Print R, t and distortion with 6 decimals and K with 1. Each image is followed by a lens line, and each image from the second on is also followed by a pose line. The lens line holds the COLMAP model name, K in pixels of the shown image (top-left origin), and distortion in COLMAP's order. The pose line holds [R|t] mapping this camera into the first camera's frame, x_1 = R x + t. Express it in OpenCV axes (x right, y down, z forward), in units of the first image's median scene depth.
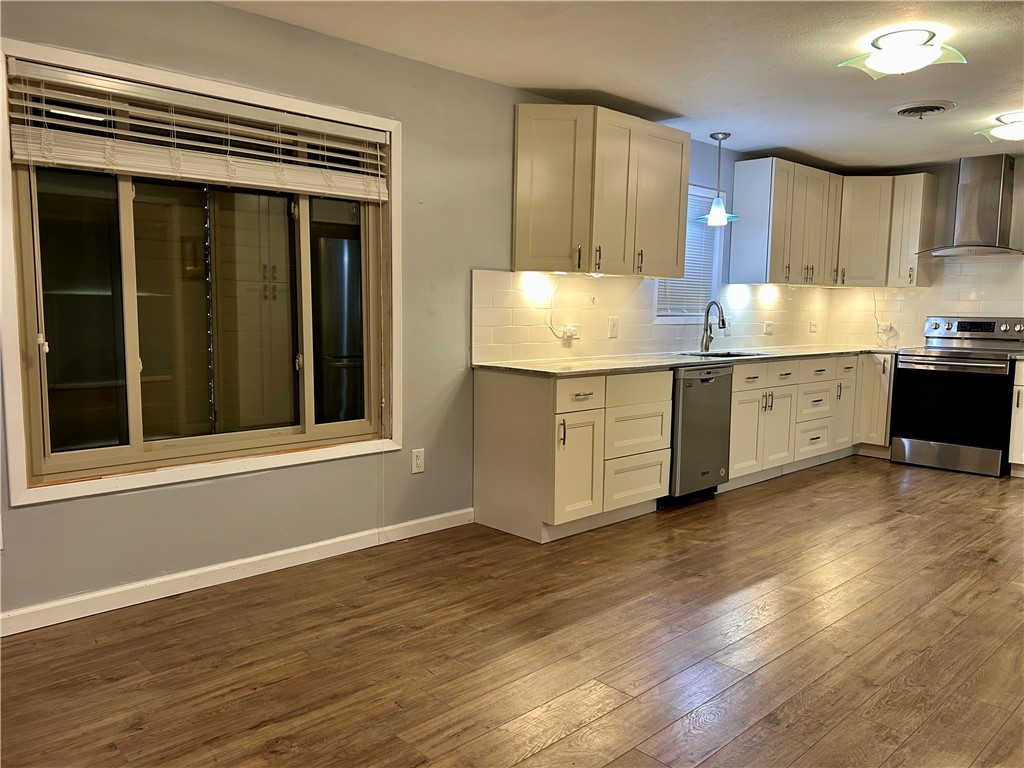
lens RADIAL K [[772.8, 0, 512.0], [0, 772.8, 384.0], [0, 0, 1]] dist [0.015290, -0.003271]
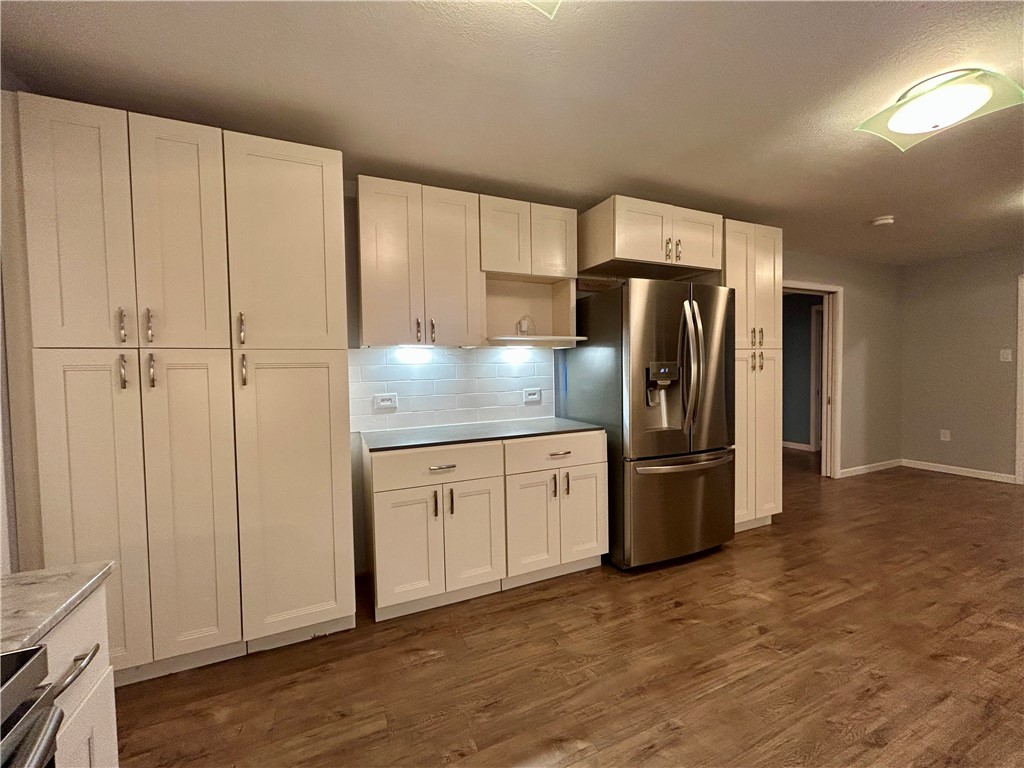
lens RADIAL K [[415.2, 0, 510.5], [0, 415.2, 383.5], [0, 0, 1]] dist [0.001388, -0.000435]
pose [[-0.940162, -0.010740, 0.340558, 0.580760], [0.038442, 0.989778, 0.137340, -0.126894], [-0.338552, 0.142214, -0.930139, 1.211389]]
